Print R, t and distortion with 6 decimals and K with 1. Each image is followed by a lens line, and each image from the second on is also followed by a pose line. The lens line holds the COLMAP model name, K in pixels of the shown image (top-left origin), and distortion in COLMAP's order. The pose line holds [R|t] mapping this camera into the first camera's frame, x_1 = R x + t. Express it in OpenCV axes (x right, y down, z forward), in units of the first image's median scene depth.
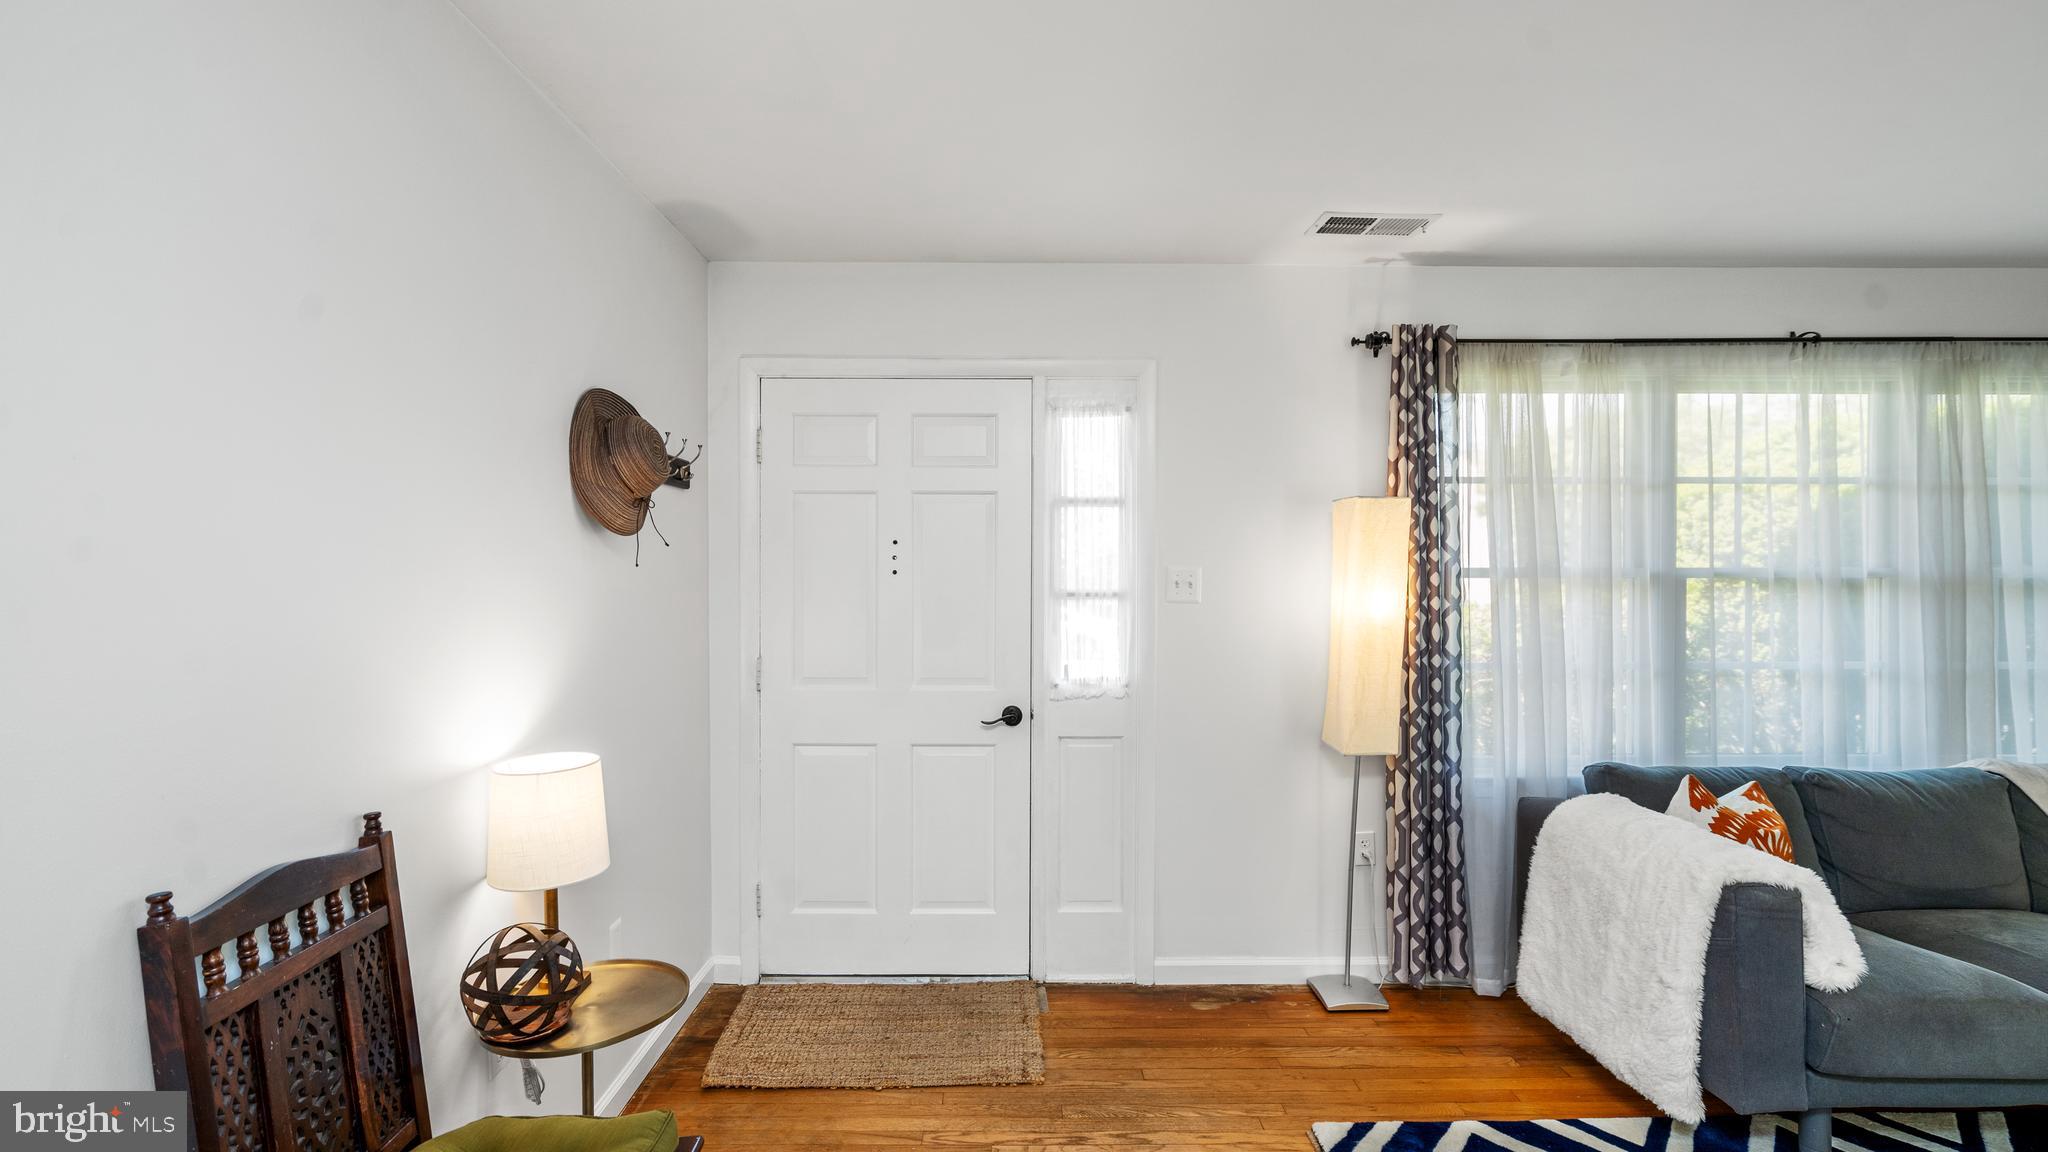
lens RADIAL K [[962.4, 0, 1019.8], [0, 962.4, 567.2], [0, 0, 1]] dist [0.001809, 0.000938]
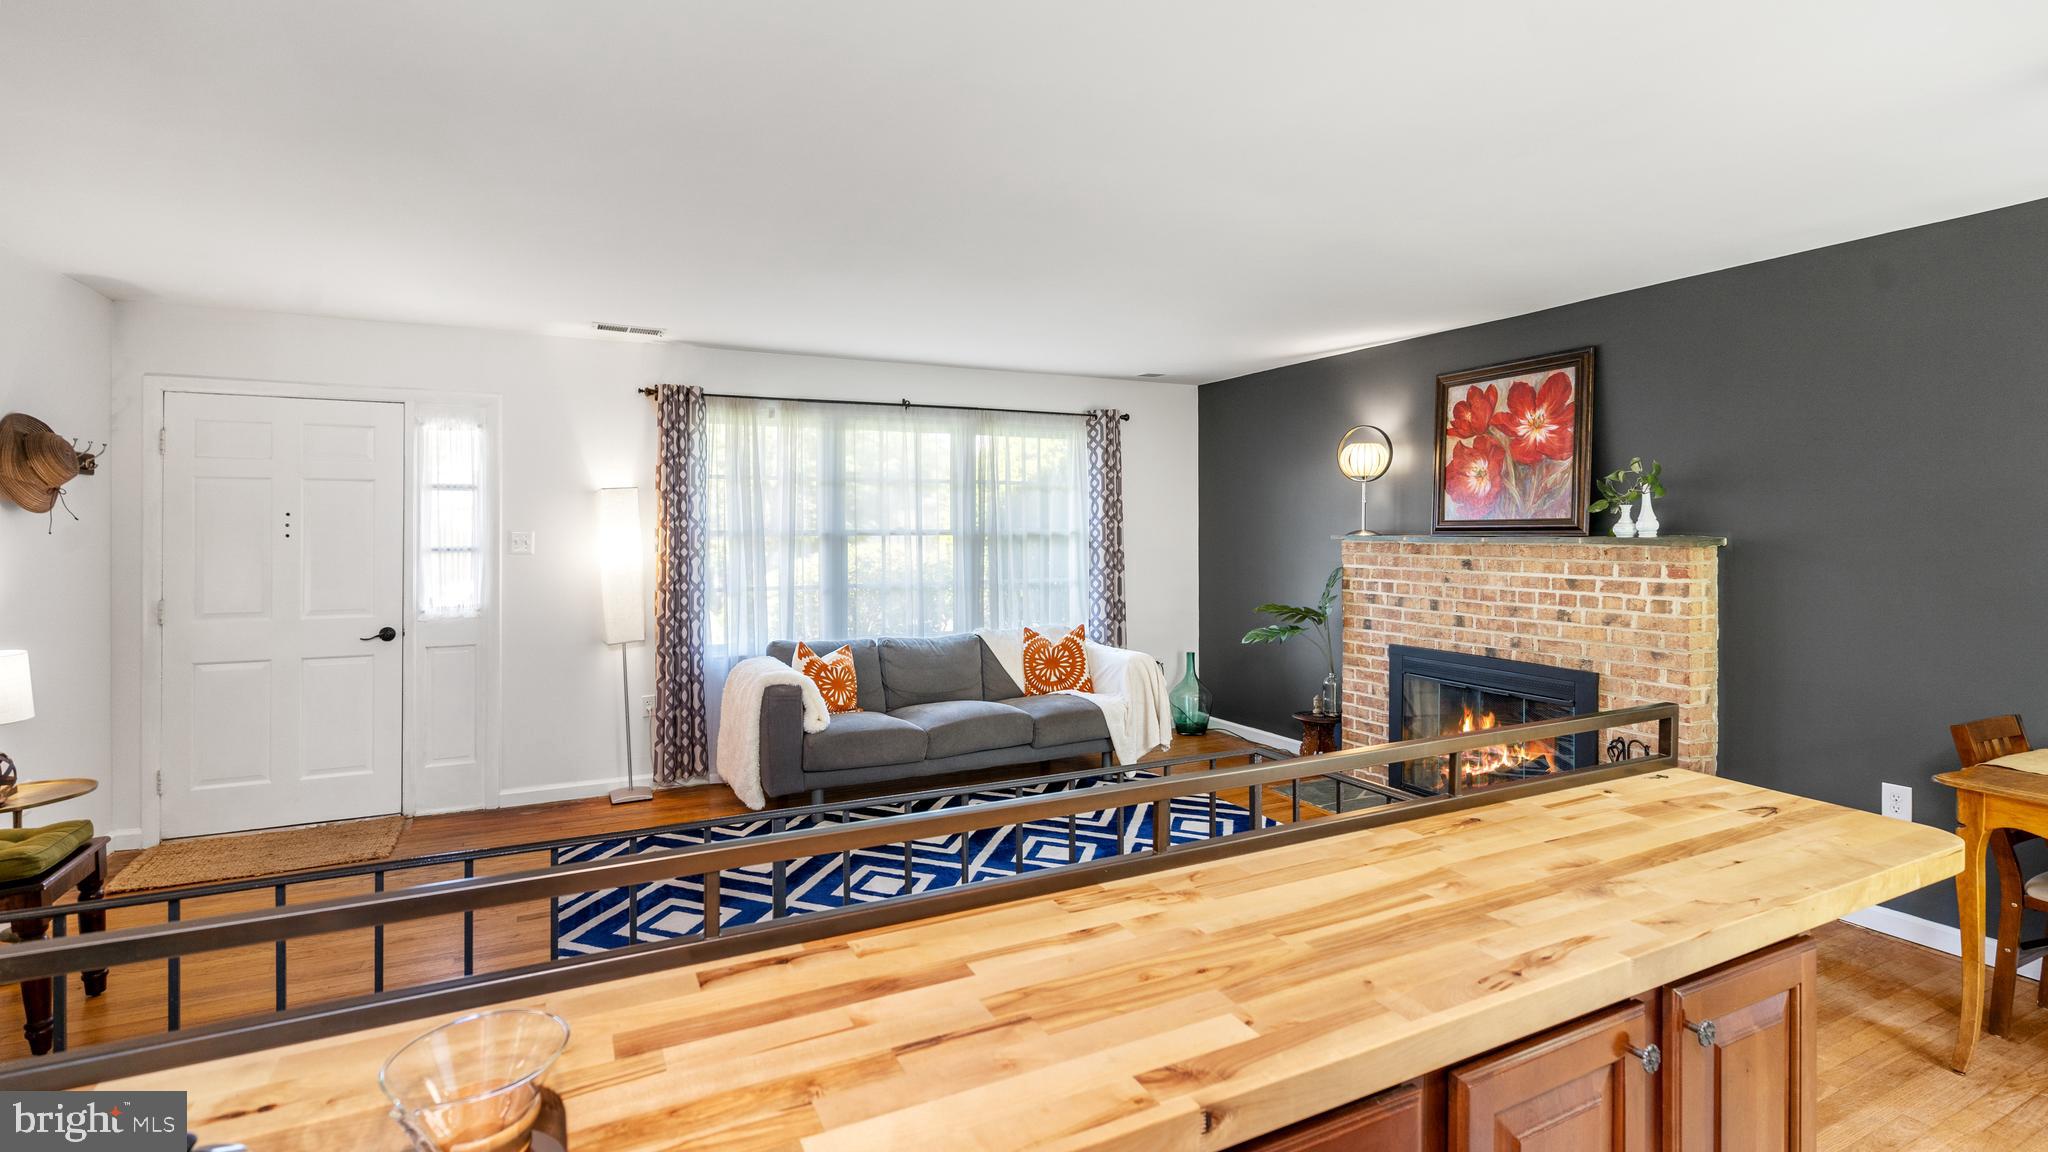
lens RADIAL K [[962.4, 0, 1018.1], [0, 962.4, 511.5], [0, 0, 1]] dist [0.001809, 0.000938]
pose [[0.900216, 0.003885, 0.435426, 0.225652], [-0.000420, 0.999967, -0.008054, -0.019815], [-0.435443, 0.007067, 0.900189, -0.754844]]
